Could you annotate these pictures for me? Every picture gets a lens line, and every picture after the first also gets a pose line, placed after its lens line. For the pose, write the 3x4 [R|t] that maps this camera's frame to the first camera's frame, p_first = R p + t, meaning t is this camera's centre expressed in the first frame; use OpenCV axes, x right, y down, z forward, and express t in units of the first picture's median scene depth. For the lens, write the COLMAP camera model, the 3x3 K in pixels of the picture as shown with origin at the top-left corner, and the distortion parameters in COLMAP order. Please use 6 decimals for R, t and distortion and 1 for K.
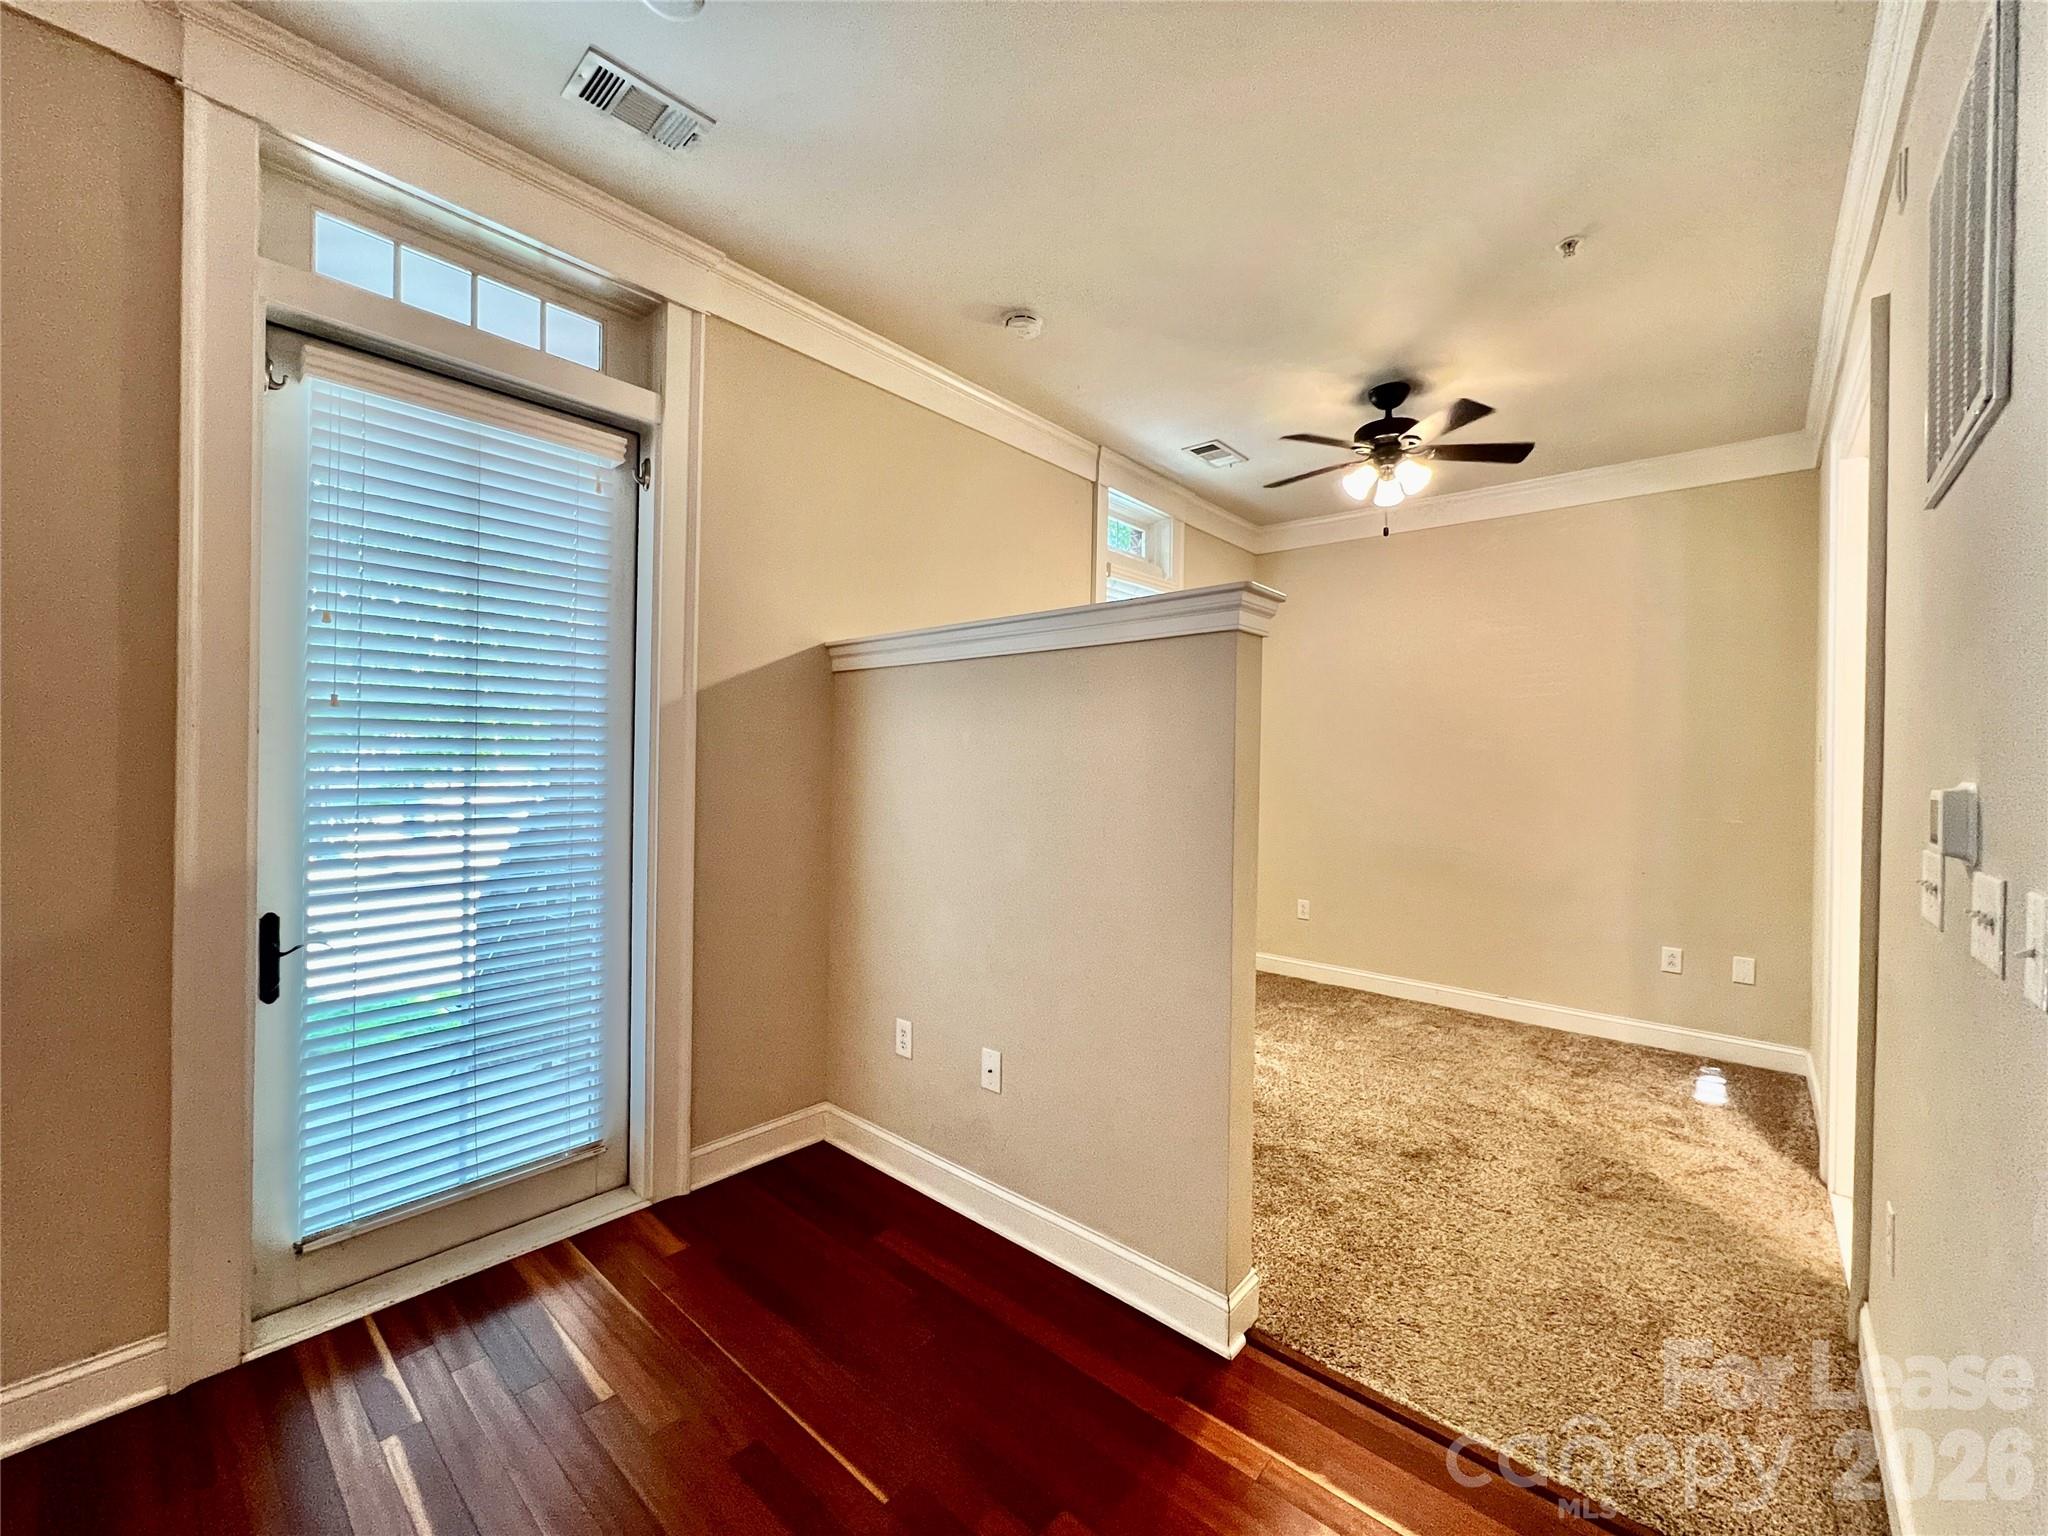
lens RADIAL K [[822.1, 0, 1024.1], [0, 822.1, 759.4], [0, 0, 1]] dist [0.002577, 0.000354]
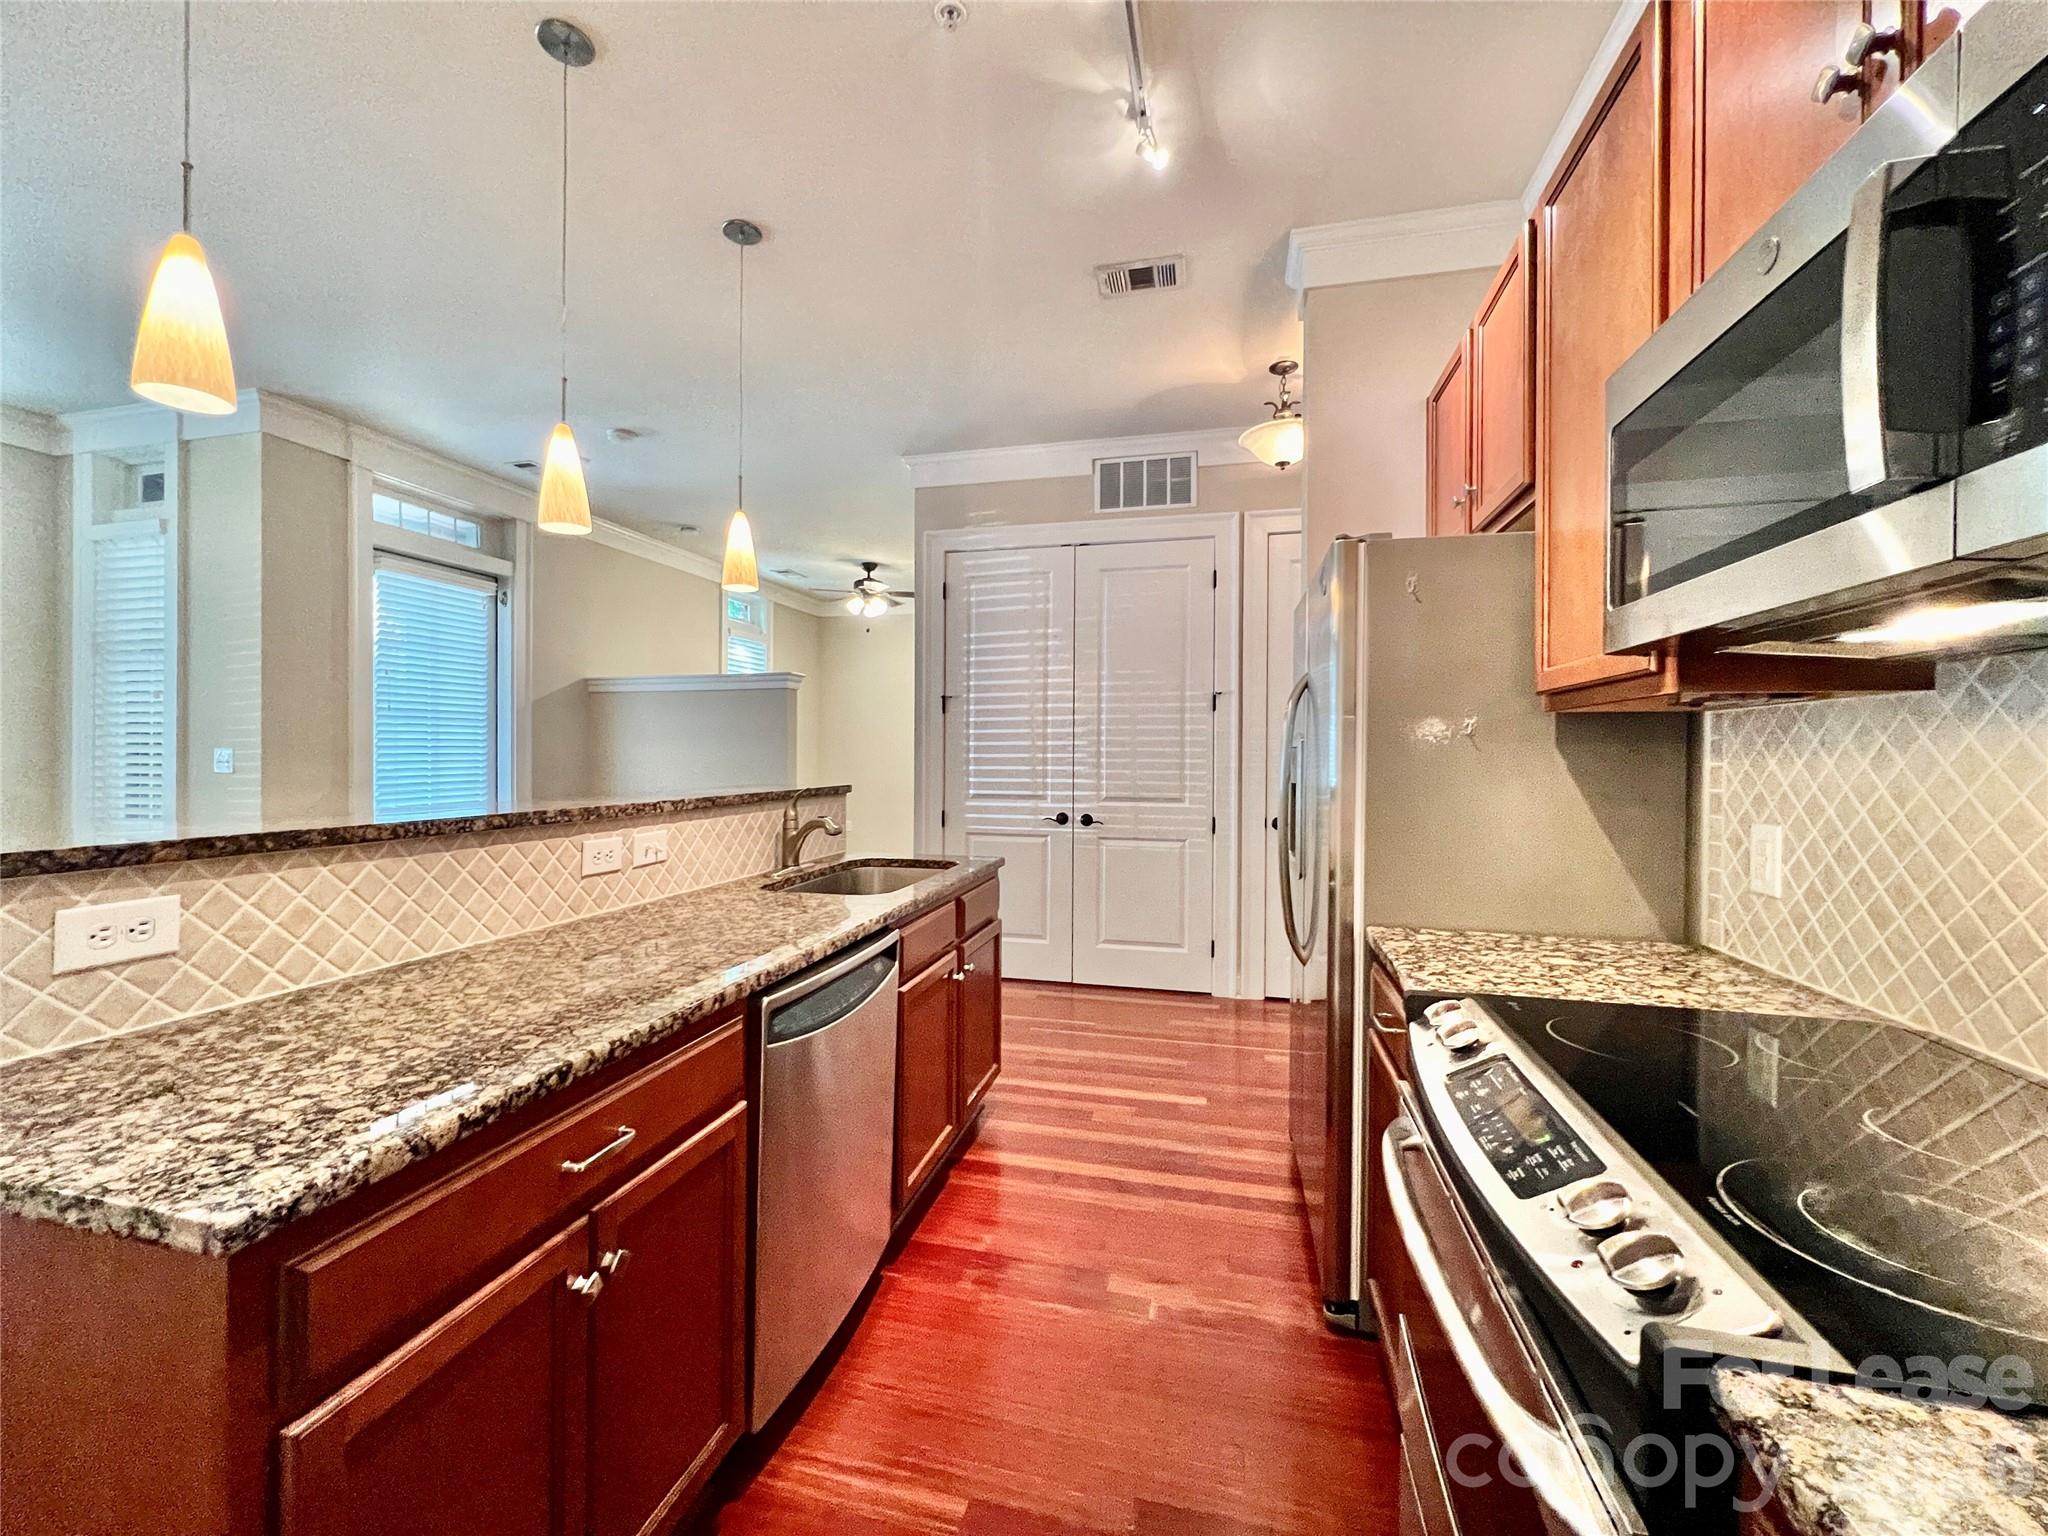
lens RADIAL K [[818.9, 0, 1019.5], [0, 818.9, 757.9], [0, 0, 1]] dist [0.000556, 0.000026]
pose [[0.893430, -0.013976, 0.448984, -0.150901], [0.008608, 0.999865, 0.013996, 0.026359], [-0.449119, -0.008640, 0.893430, -0.967683]]
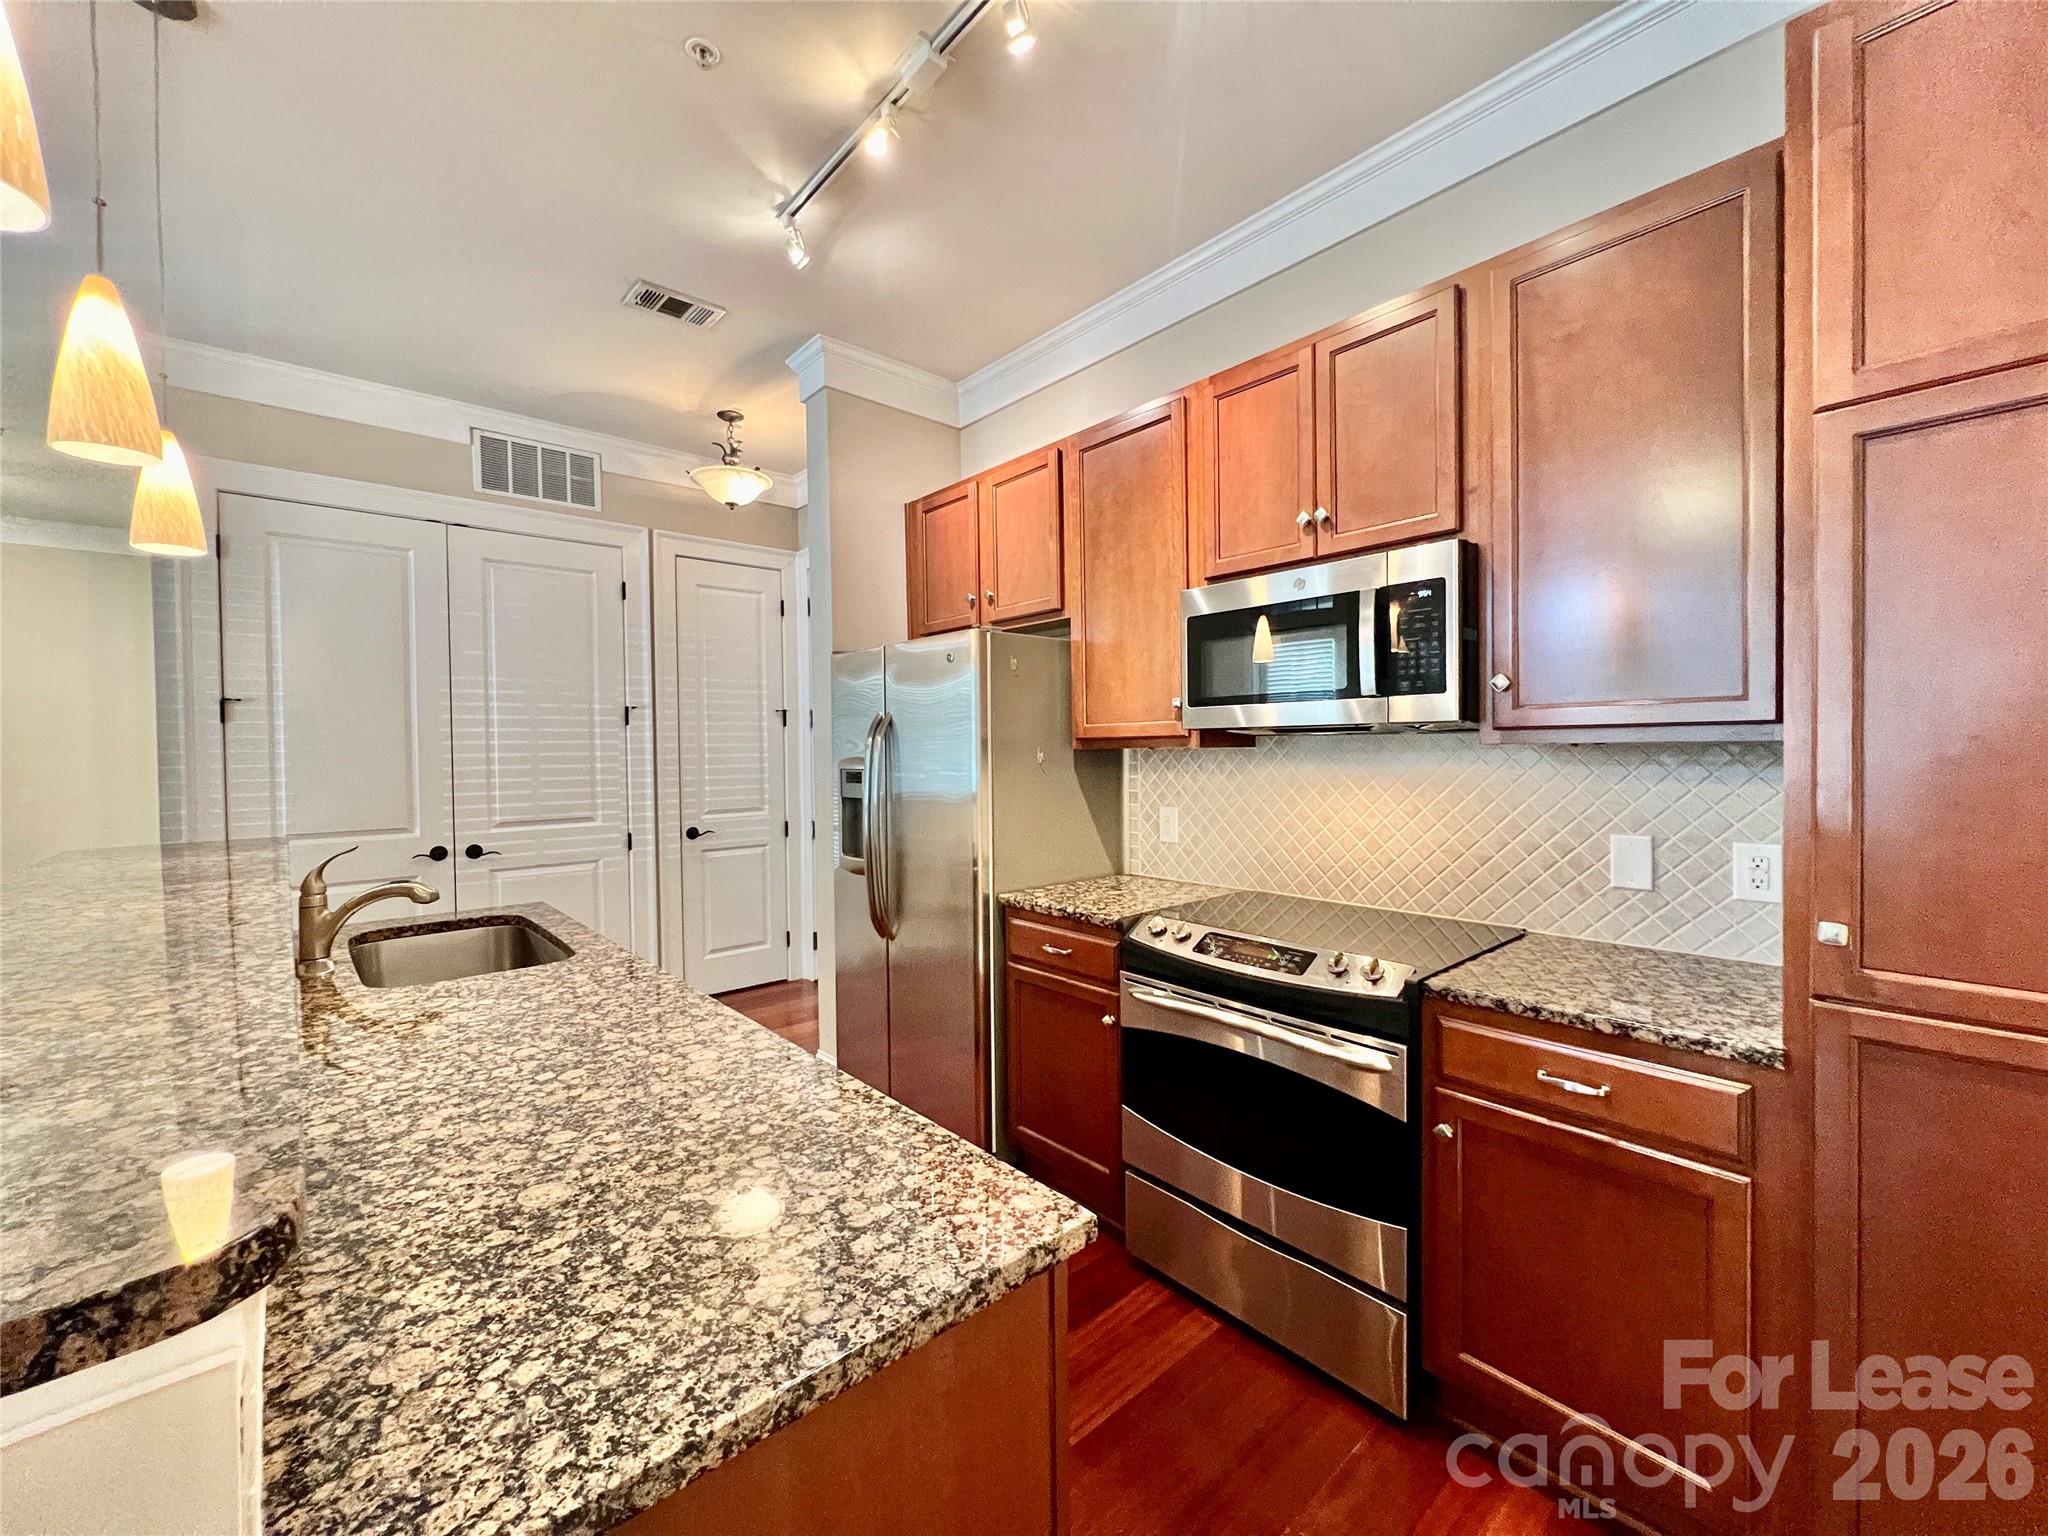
lens RADIAL K [[818.9, 0, 1019.5], [0, 818.9, 757.9], [0, 0, 1]] dist [0.000556, 0.000026]
pose [[0.137302, -0.032667, 0.989990, -0.433795], [0.011792, 0.999439, 0.031344, -0.004944], [-0.990459, 0.007370, 0.137610, -0.758252]]
